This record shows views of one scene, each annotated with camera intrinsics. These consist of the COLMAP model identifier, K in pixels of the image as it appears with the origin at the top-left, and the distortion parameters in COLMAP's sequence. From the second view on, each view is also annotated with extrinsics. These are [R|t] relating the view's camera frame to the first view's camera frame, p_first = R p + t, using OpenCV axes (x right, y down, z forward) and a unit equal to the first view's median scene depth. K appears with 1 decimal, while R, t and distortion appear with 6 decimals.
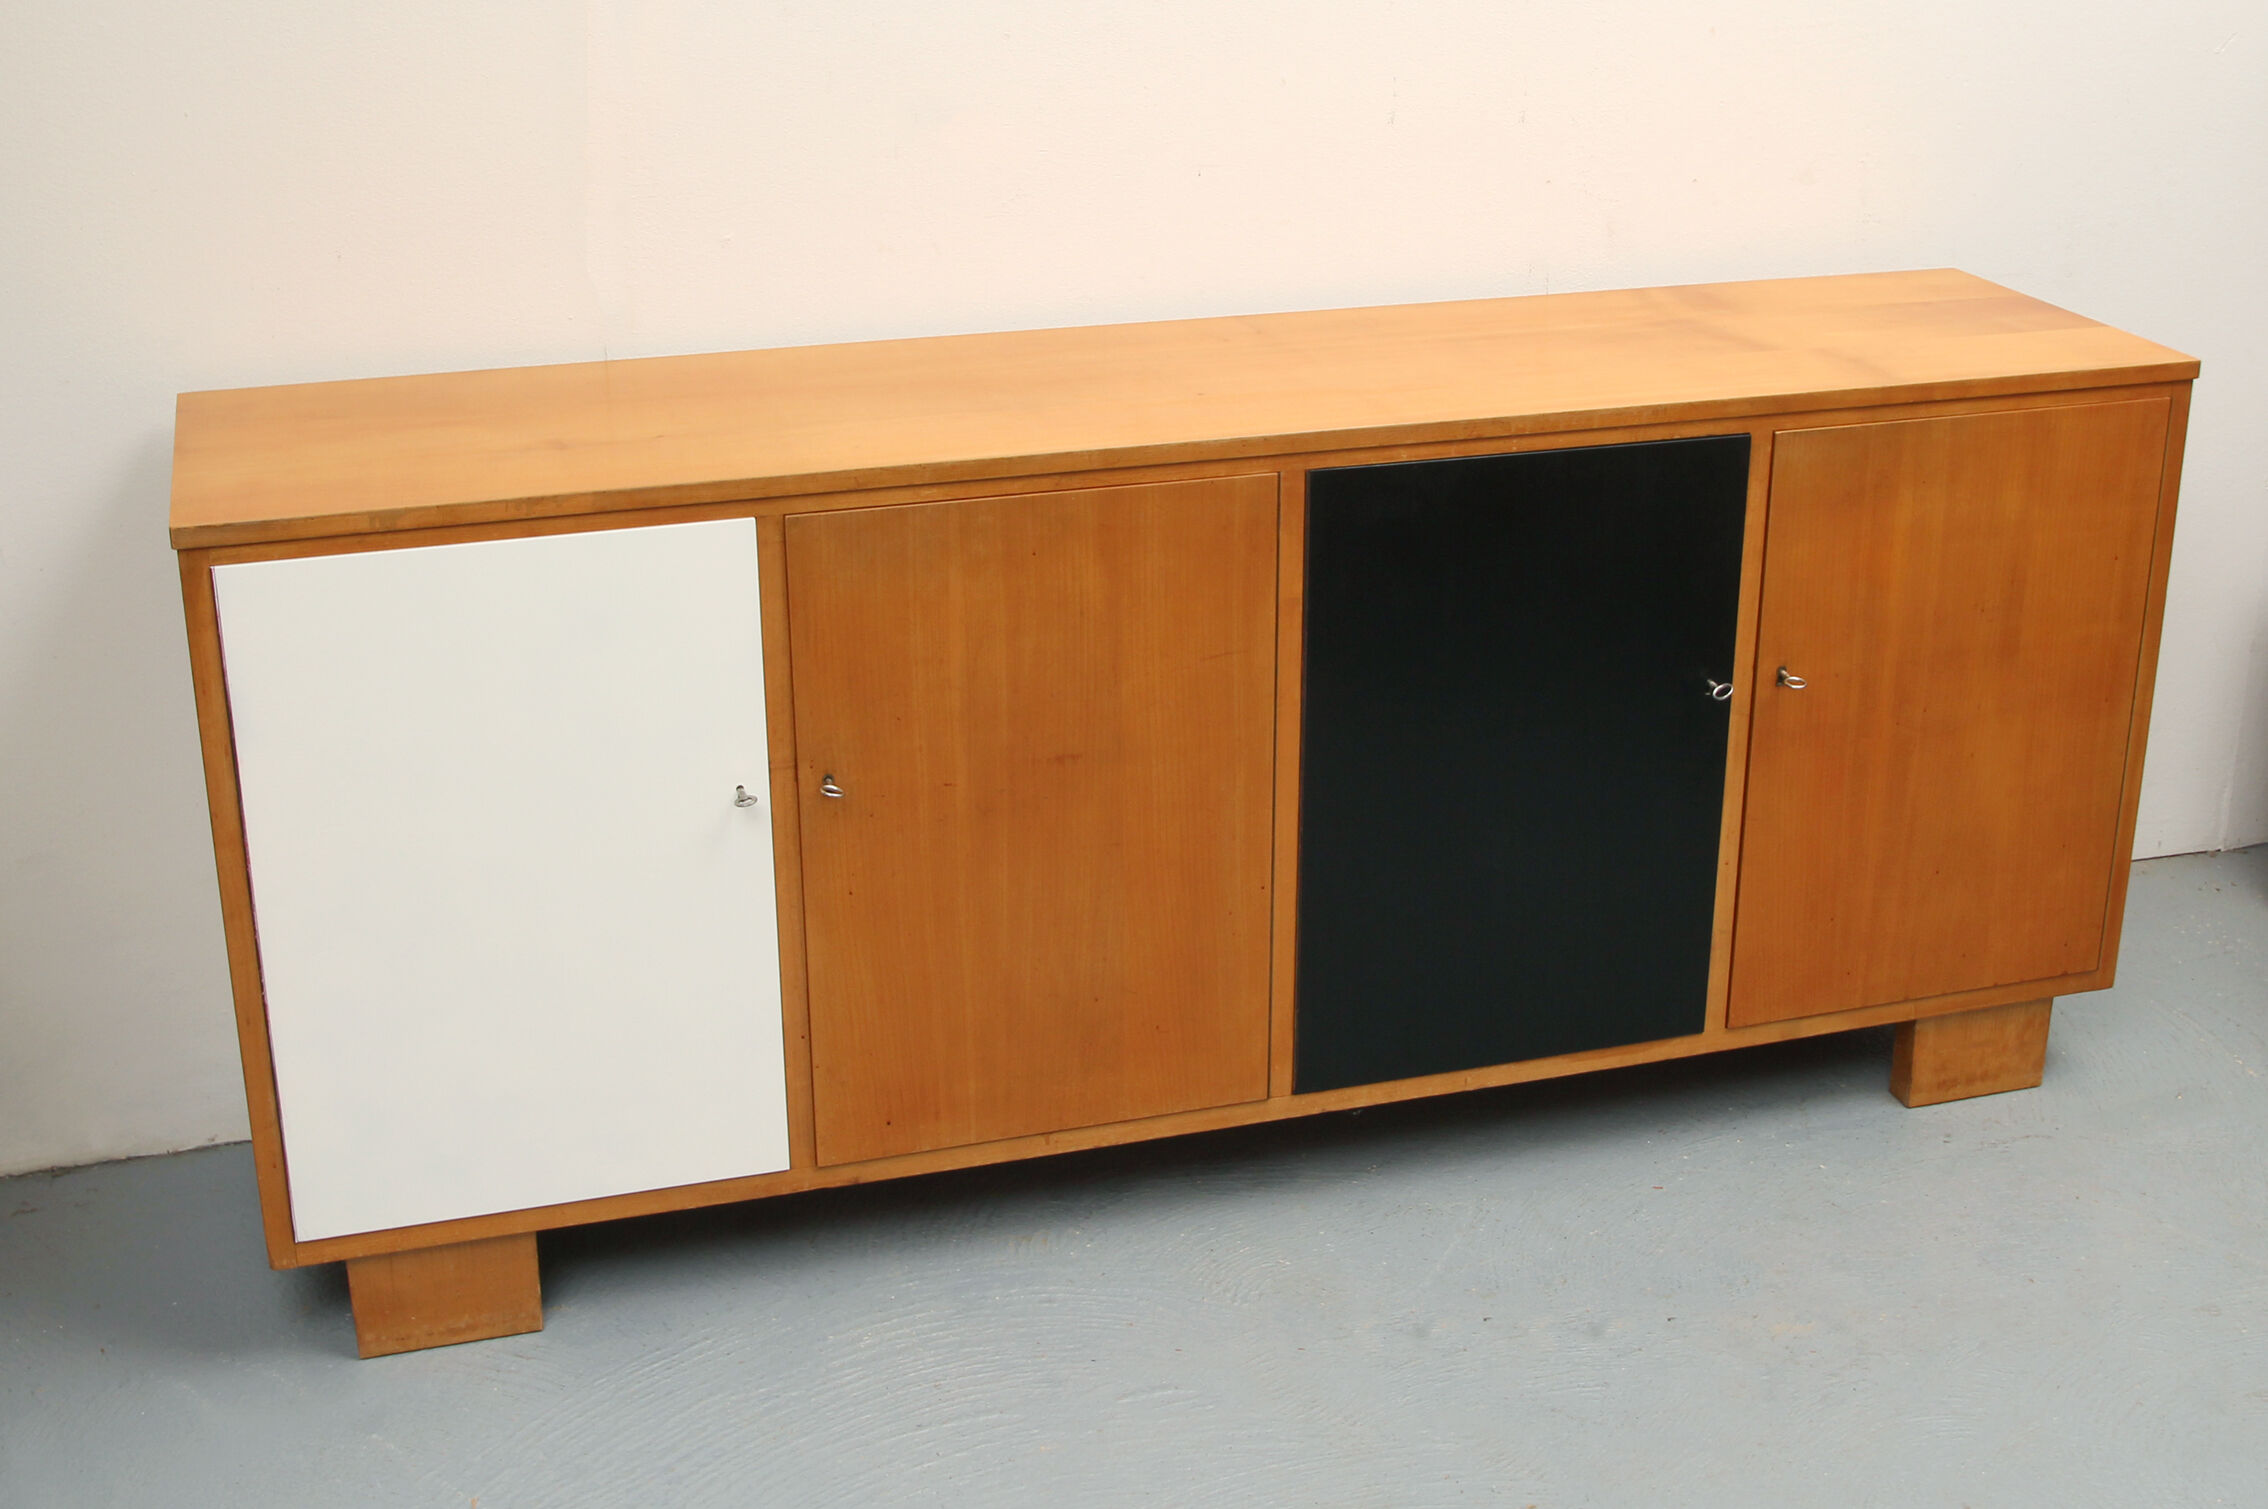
lens RADIAL K [[2780.7, 0, 1136.1], [0, 2780.7, 717.7], [0, 0, 1]] dist [-0.067404, 0.019902]
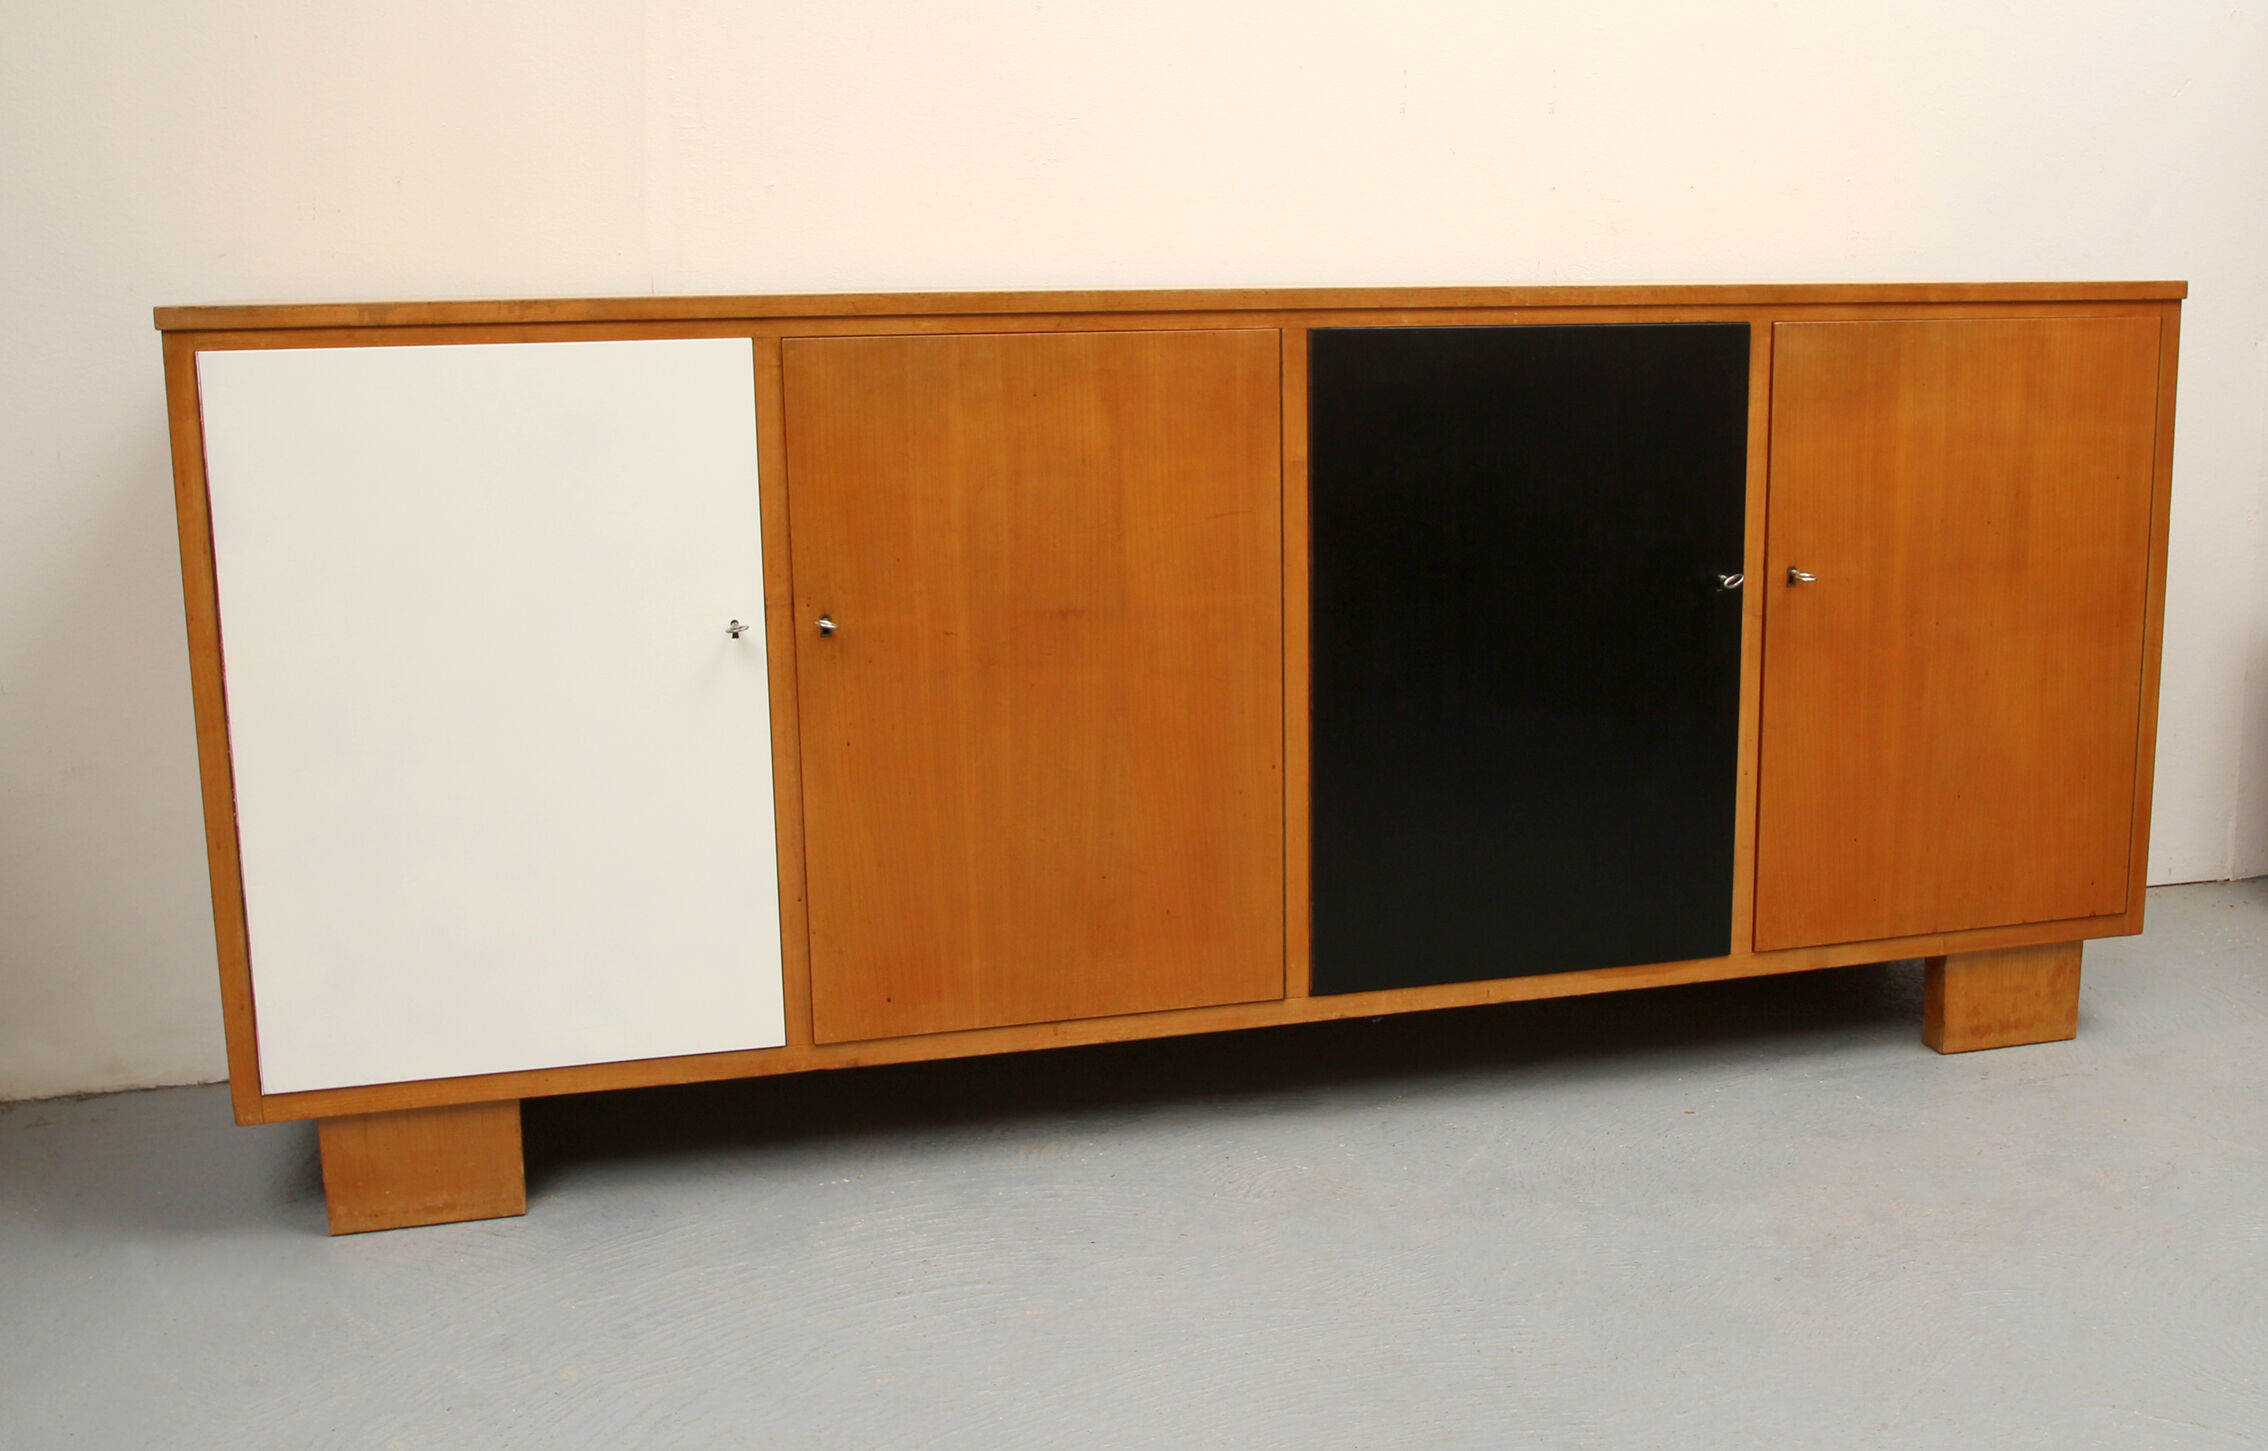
lens RADIAL K [[2244.7, 0, 1206.2], [0, 2244.7, 694.2], [0, 0, 1]] dist [-0.057927, 0.025854]
pose [[0.999540, -0.004236, -0.030035, 0.046800], [-0.001234, 0.983699, -0.179818, 0.183980], [0.030308, 0.179772, 0.983241, 0.213652]]
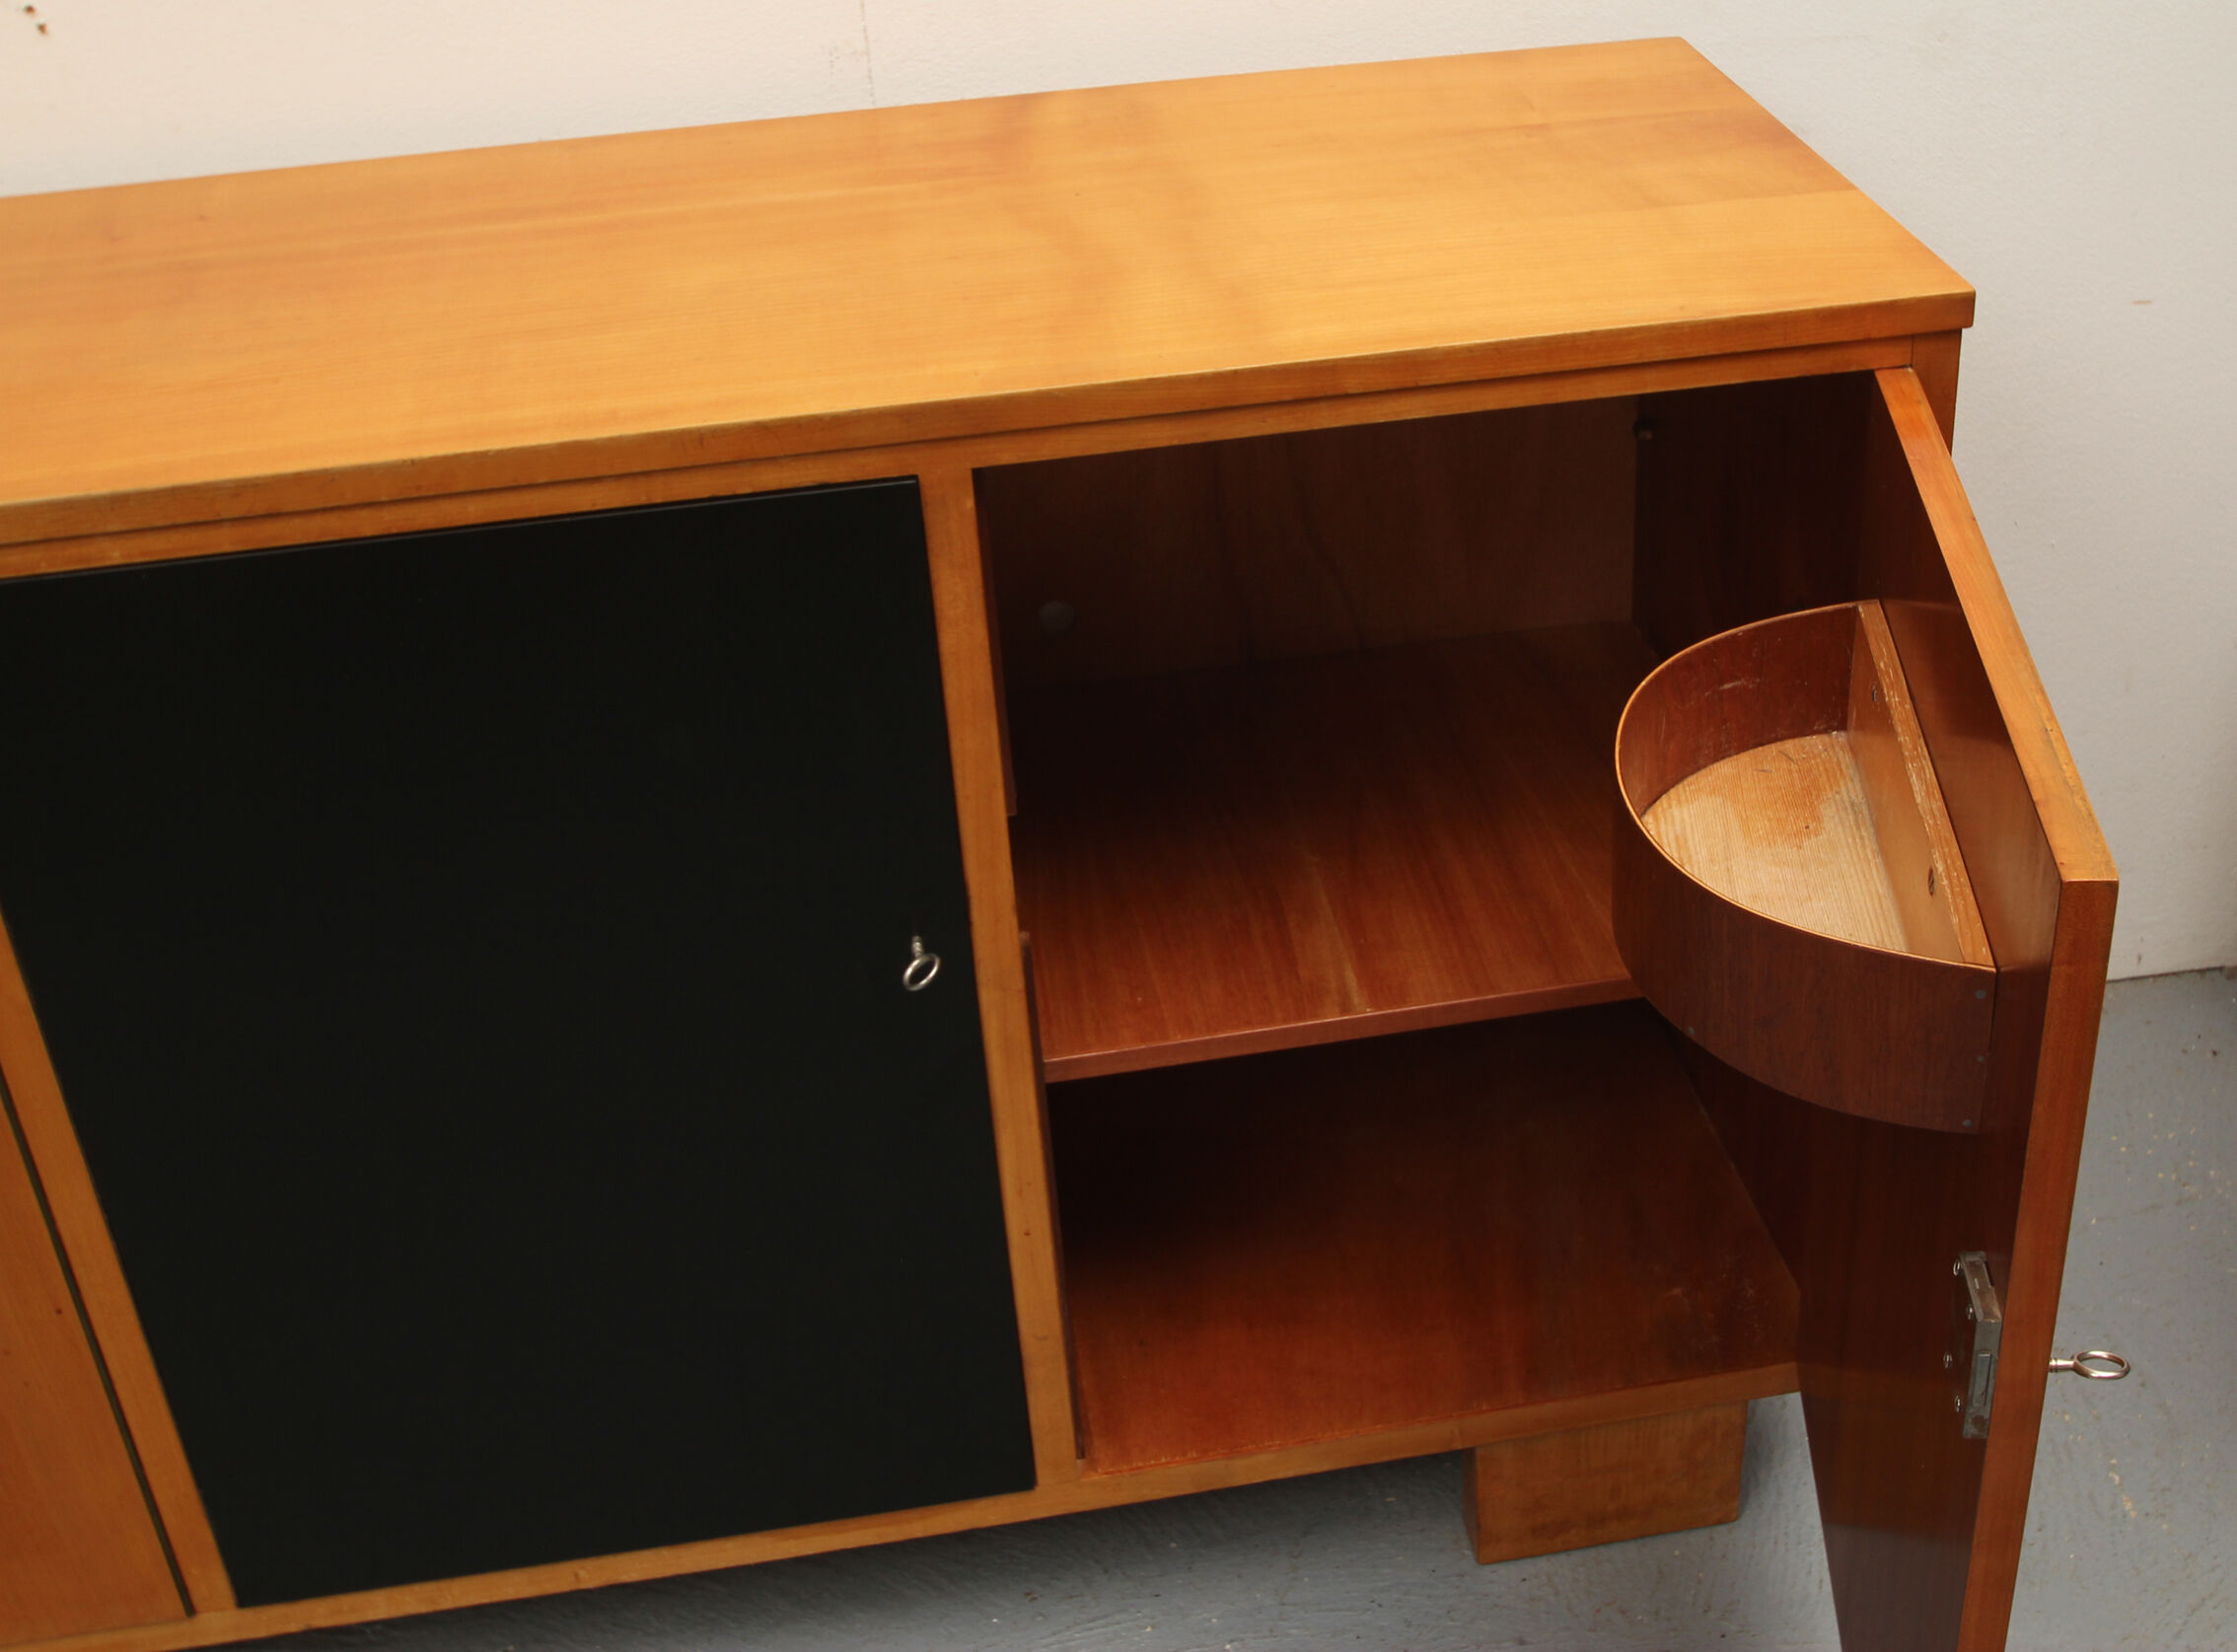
lens RADIAL K [[2714.4, 0, 1269.6], [0, 2714.4, 798.0], [0, 0, 1]] dist [-0.086921, 0.062653]
pose [[0.992900, 0.028567, -0.115469, 0.344493], [-0.007359, 0.983627, 0.180065, -0.135335], [0.118723, -0.177937, 0.976854, 0.552619]]
